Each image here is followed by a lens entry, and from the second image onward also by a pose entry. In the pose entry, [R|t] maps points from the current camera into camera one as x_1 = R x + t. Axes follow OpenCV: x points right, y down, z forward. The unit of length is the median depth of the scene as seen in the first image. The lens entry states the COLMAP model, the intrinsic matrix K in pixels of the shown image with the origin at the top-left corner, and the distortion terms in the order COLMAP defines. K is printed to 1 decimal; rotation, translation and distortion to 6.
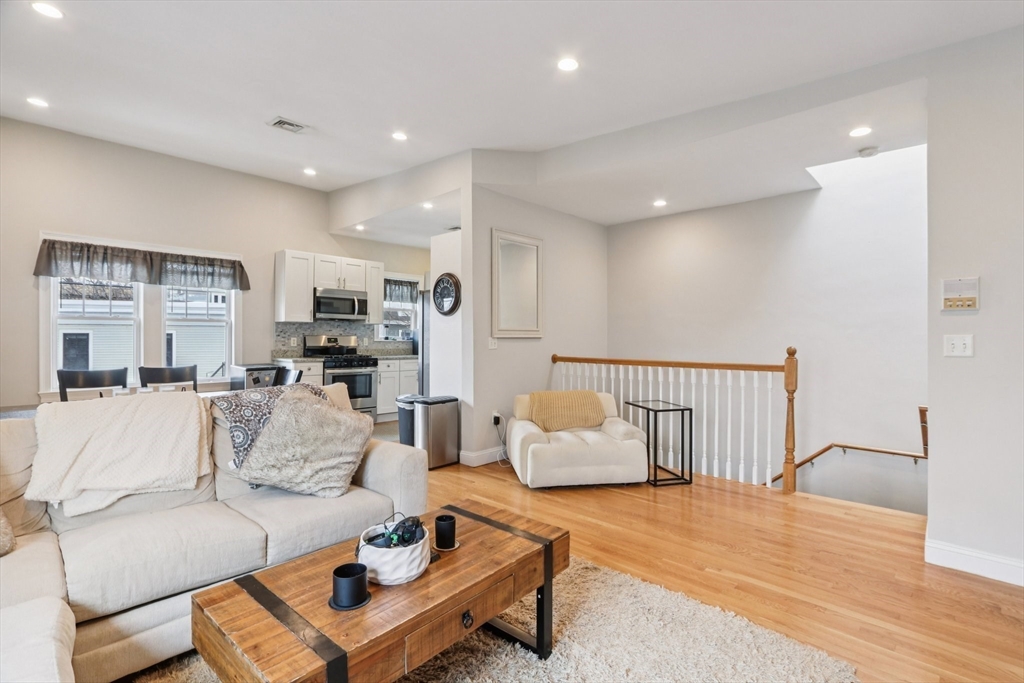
lens RADIAL K [[481.8, 0, 501.9], [0, 481.8, 345.1], [0, 0, 1]] dist [-0.014981, 0.001322]
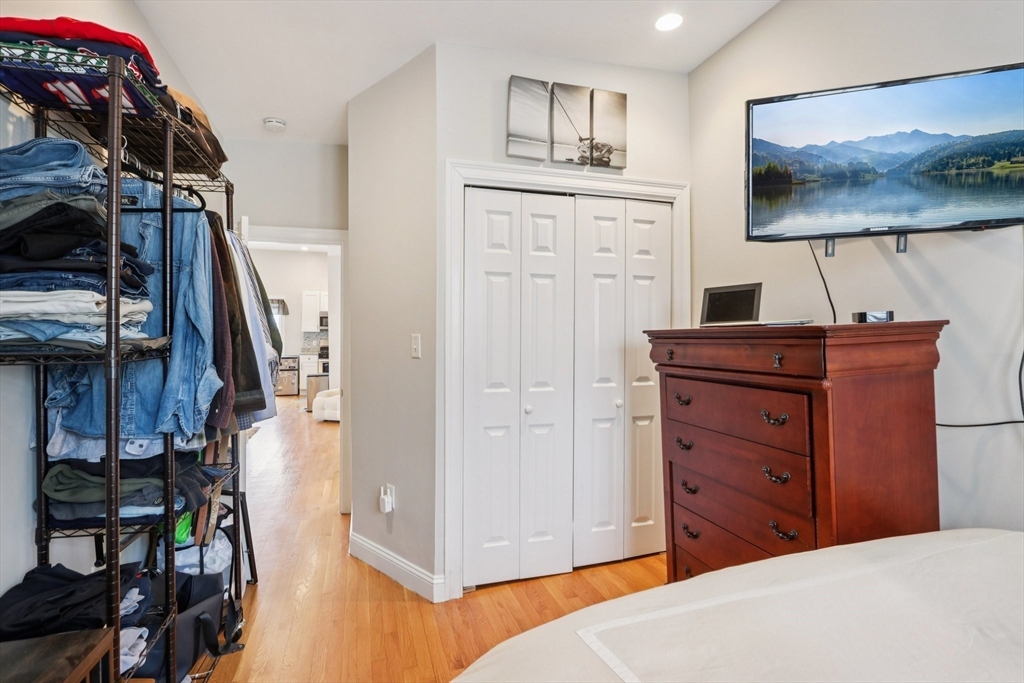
lens RADIAL K [[481.8, 0, 501.9], [0, 481.8, 345.1], [0, 0, 1]] dist [-0.014981, 0.001322]
pose [[0.865625, -0.006431, -0.500652, 1.010667], [-0.001600, 0.999877, -0.015610, 0.025530], [0.500691, 0.014313, 0.865508, -0.156923]]
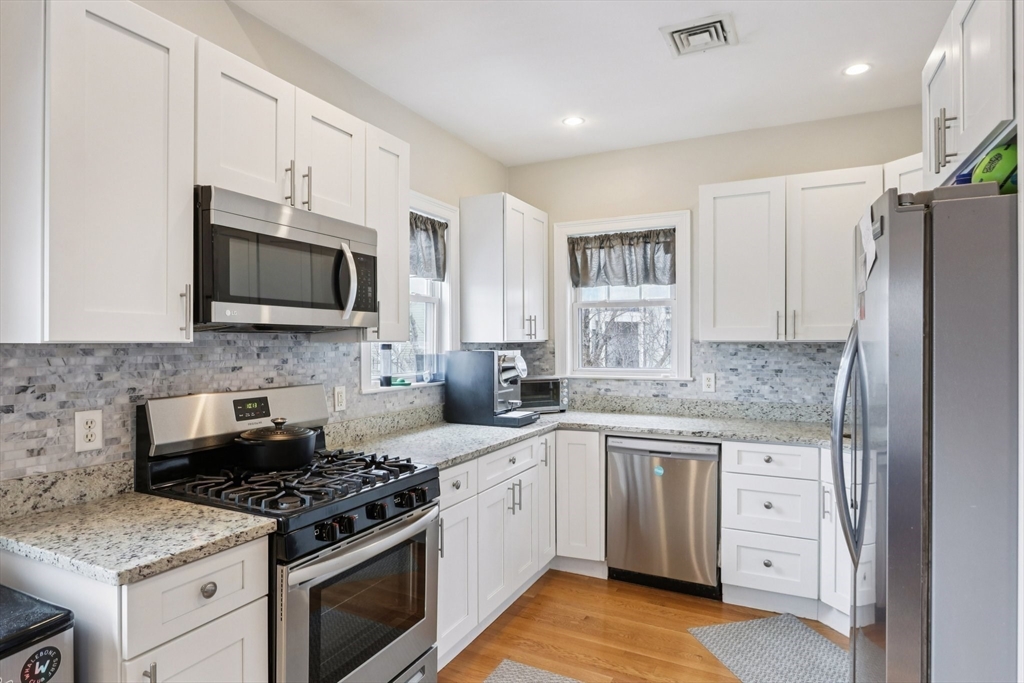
lens RADIAL K [[582.8, 0, 498.3], [0, 582.8, 339.0], [0, 0, 1]] dist [-0.005983, 0.000106]
pose [[0.958453, -0.010122, 0.285070, -0.327771], [0.014956, 0.999779, -0.014783, -0.042373], [-0.284858, 0.018433, 0.958393, 0.688177]]
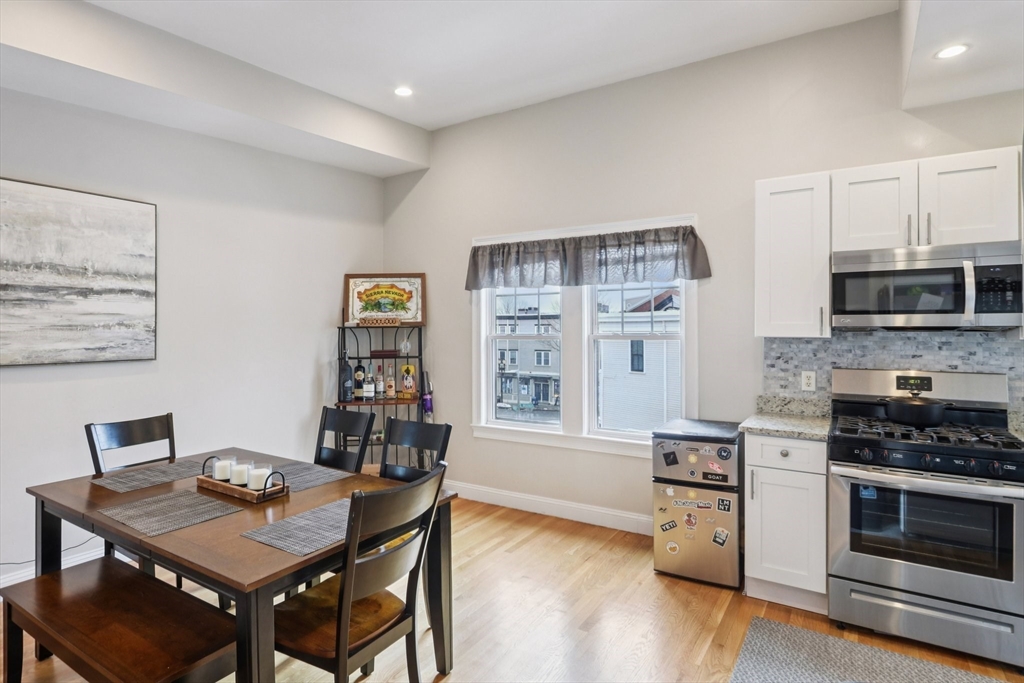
lens RADIAL K [[537.9, 0, 510.7], [0, 537.9, 327.2], [0, 0, 1]] dist [-0.005265, -0.000324]
pose [[0.198481, -0.022054, -0.979856, 0.002662], [-0.019850, 0.999451, -0.026516, -0.038089], [0.979904, 0.024714, 0.197935, 0.628974]]
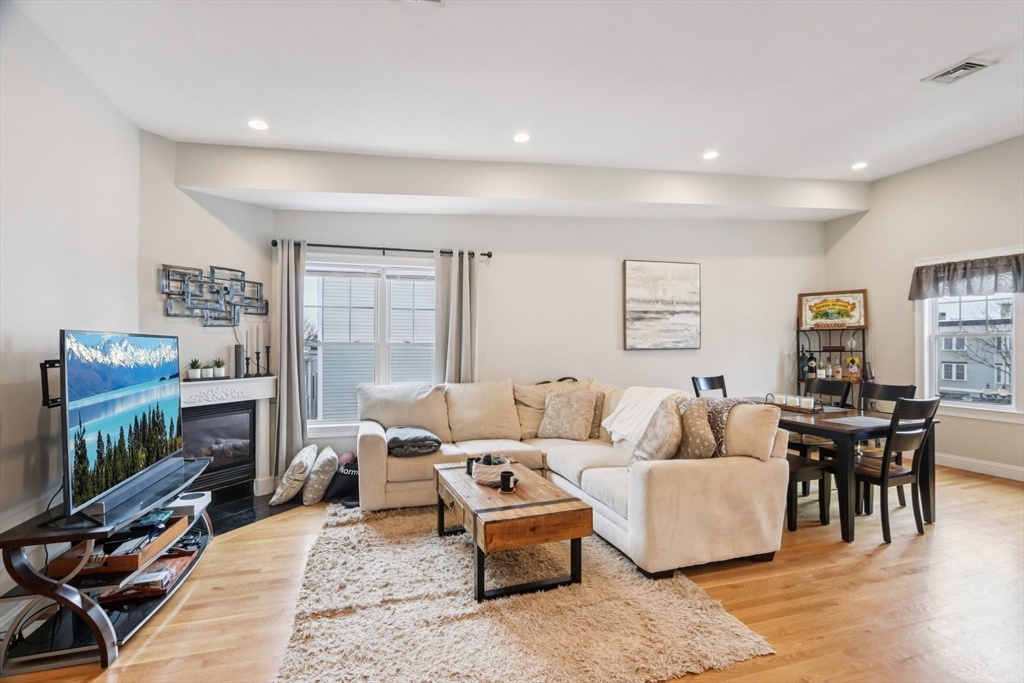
lens RADIAL K [[481.8, 0, 501.9], [0, 481.8, 345.1], [0, 0, 1]] dist [-0.014981, 0.001322]
pose [[-0.475851, -0.008118, -0.879489, 0.354763], [-0.023910, 0.999707, 0.003709, -0.013509], [0.879201, 0.022793, -0.475905, 0.486807]]
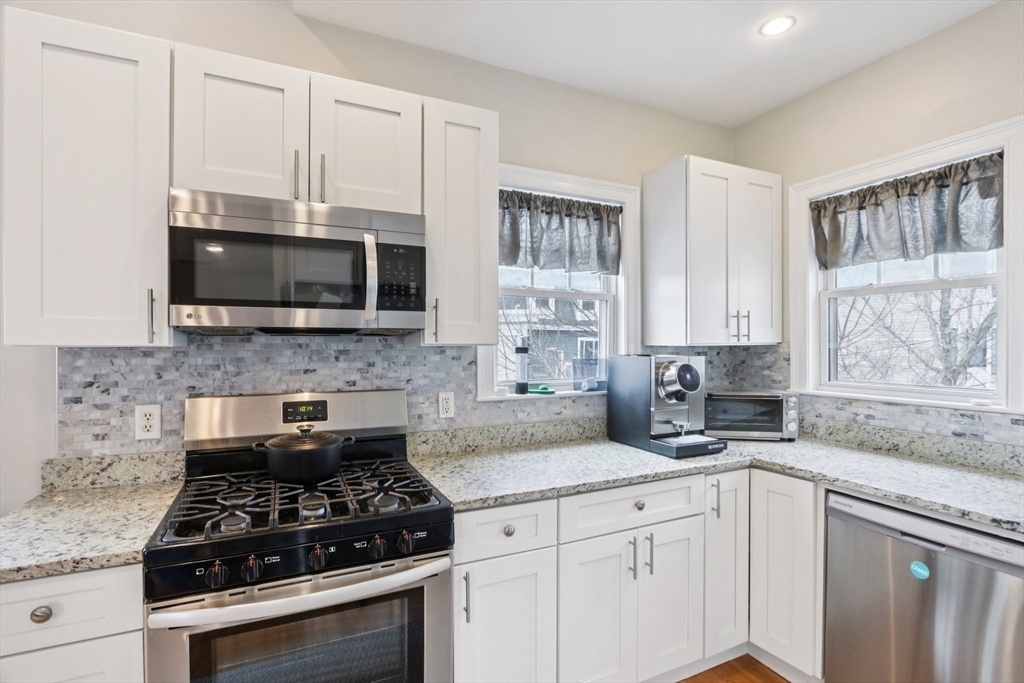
lens RADIAL K [[481.8, 0, 501.9], [0, 481.8, 345.1], [0, 0, 1]] dist [-0.014981, 0.001322]
pose [[0.931304, -0.008342, -0.364148, -0.163334], [0.004341, 0.999921, -0.011805, -0.044082], [0.364217, 0.009413, 0.931266, 0.831349]]
